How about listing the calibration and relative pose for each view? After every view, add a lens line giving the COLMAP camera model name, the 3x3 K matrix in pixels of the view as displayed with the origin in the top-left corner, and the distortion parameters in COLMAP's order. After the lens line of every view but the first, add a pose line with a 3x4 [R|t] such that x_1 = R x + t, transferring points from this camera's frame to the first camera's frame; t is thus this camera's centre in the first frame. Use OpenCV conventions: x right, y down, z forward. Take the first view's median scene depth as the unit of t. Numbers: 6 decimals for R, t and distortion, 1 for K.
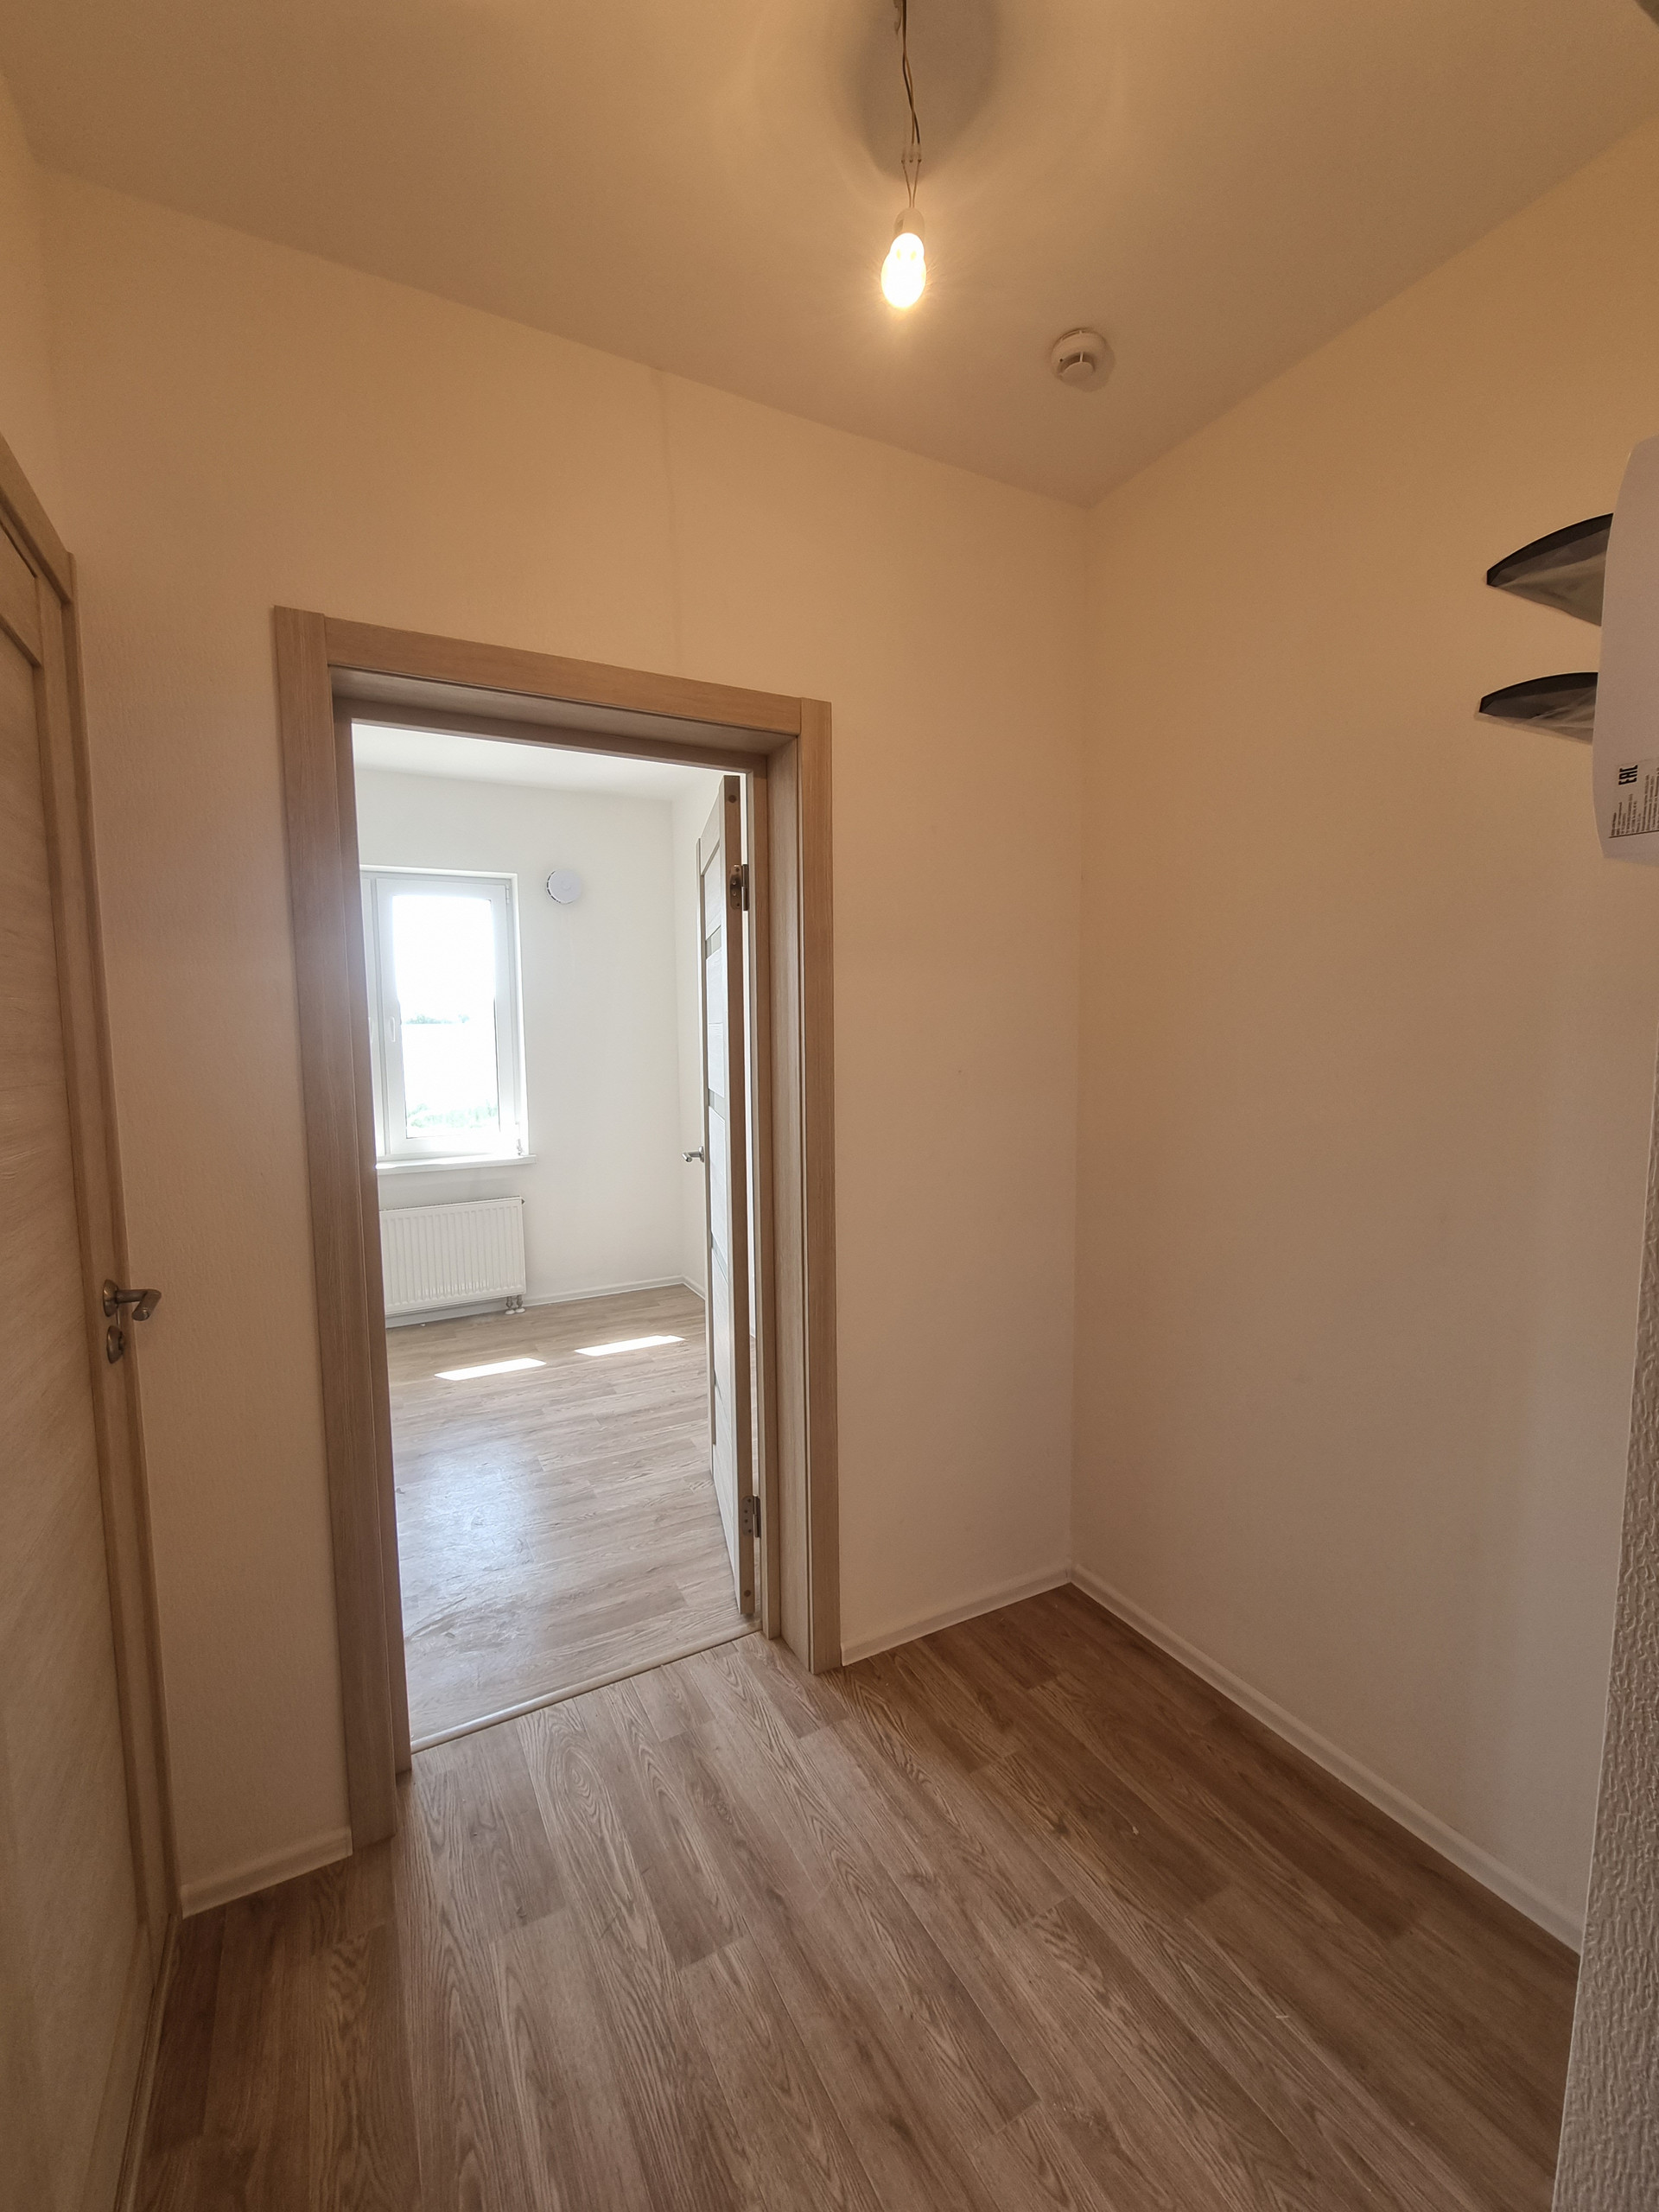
lens RADIAL K [[896.1, 0, 801.5], [0, 896.1, 1106.2], [0, 0, 1]] dist [0.001143, -0.003565]
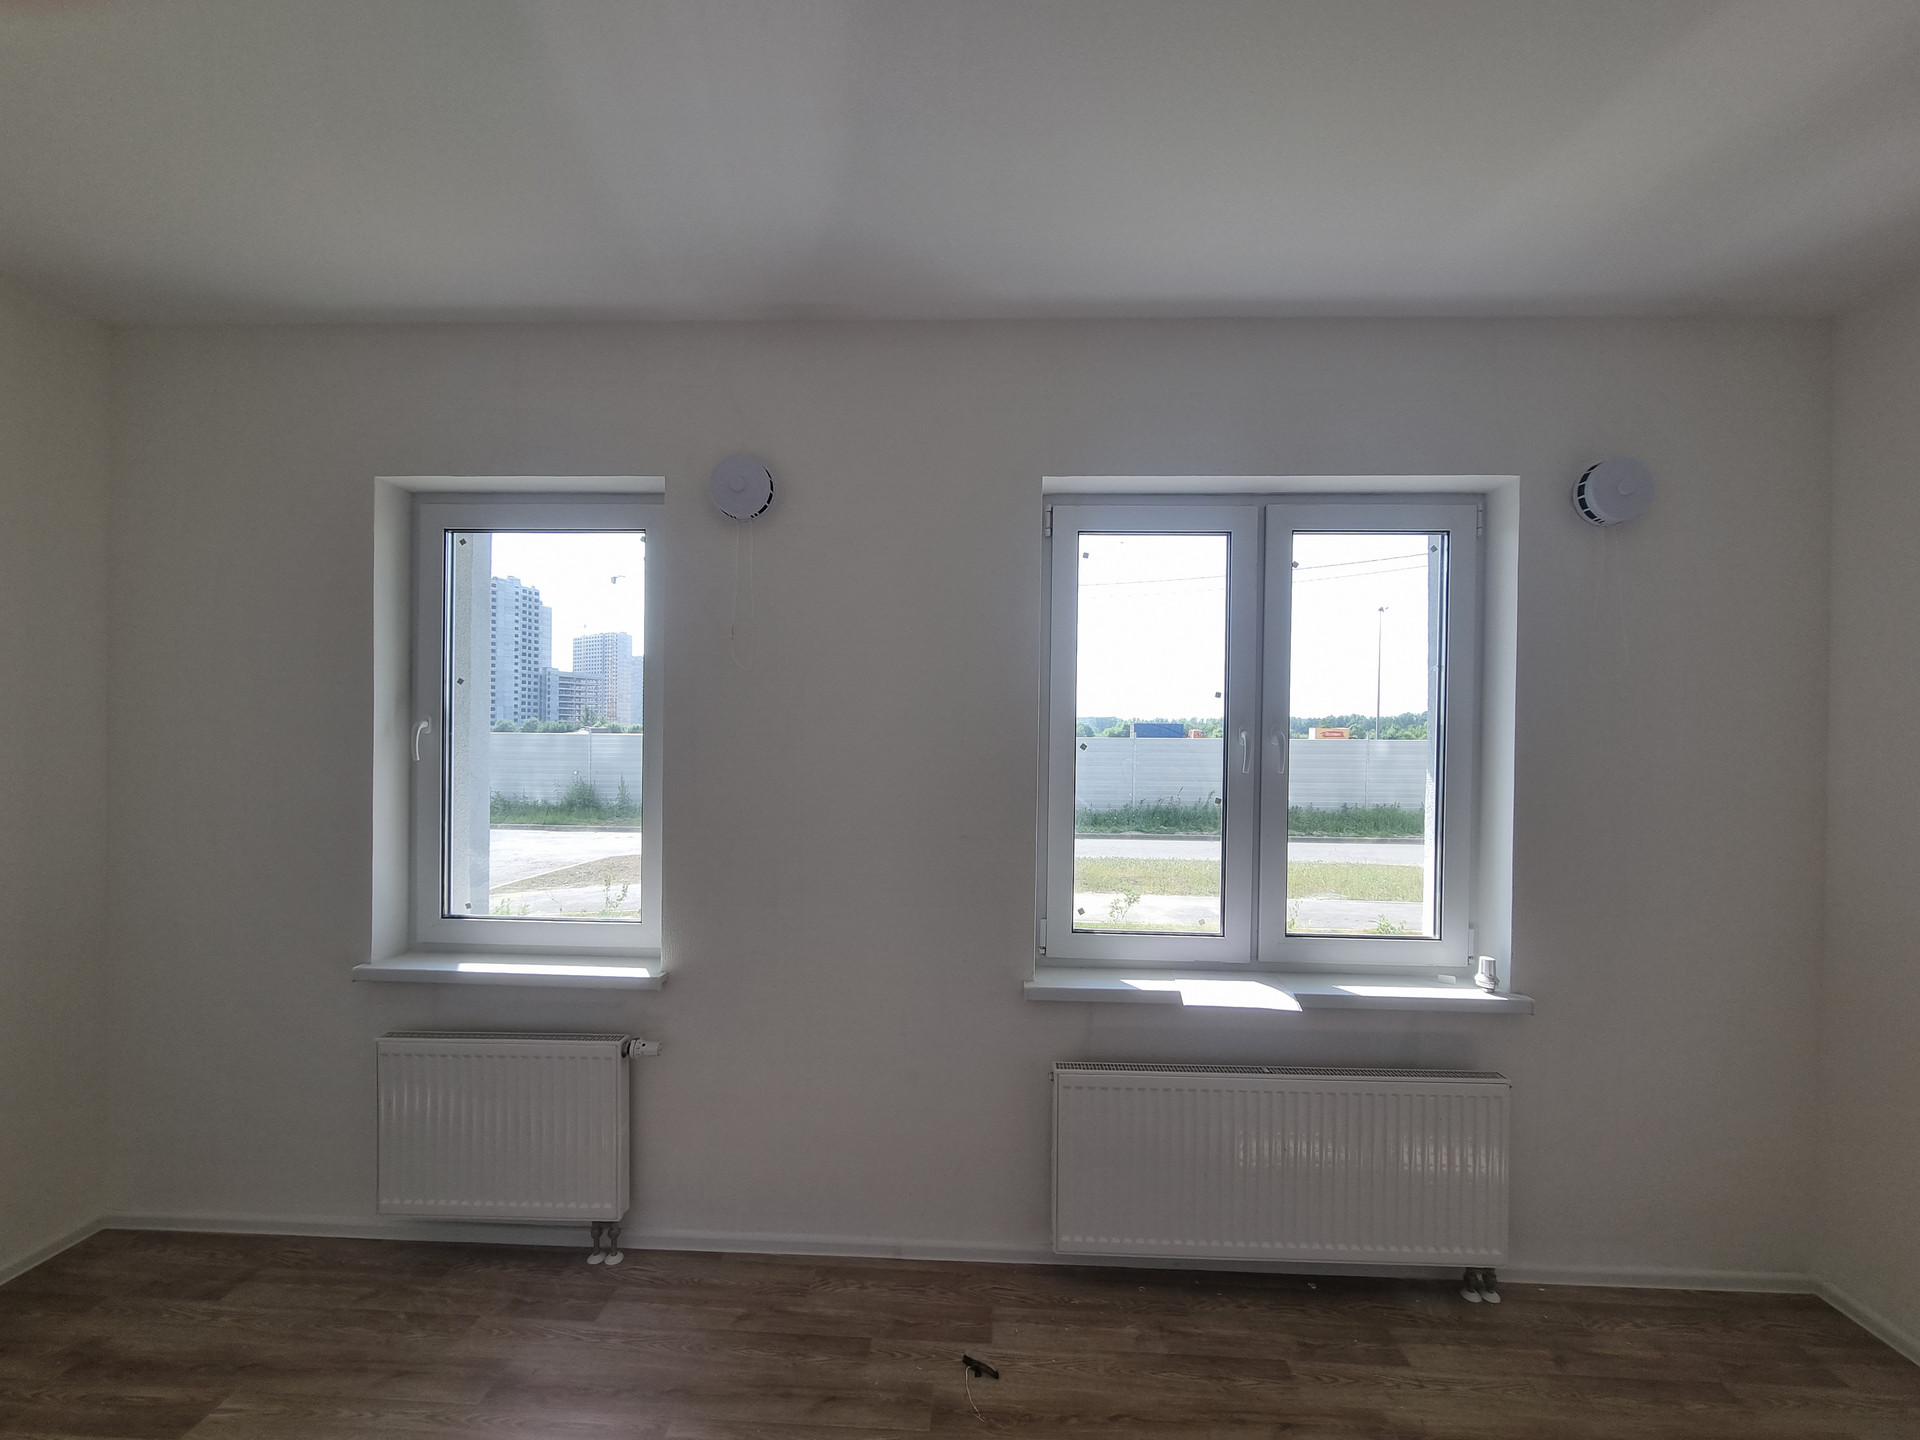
lens RADIAL K [[777.8, 0, 958.9], [0, 777.8, 736.7], [0, 0, 1]] dist [0.001143, -0.003565]
pose [[0.515827, 0.021862, 0.856414, -0.855565], [0.061863, 0.996114, -0.062689, 0.003780], [-0.854456, 0.085317, 0.512470, -0.055913]]
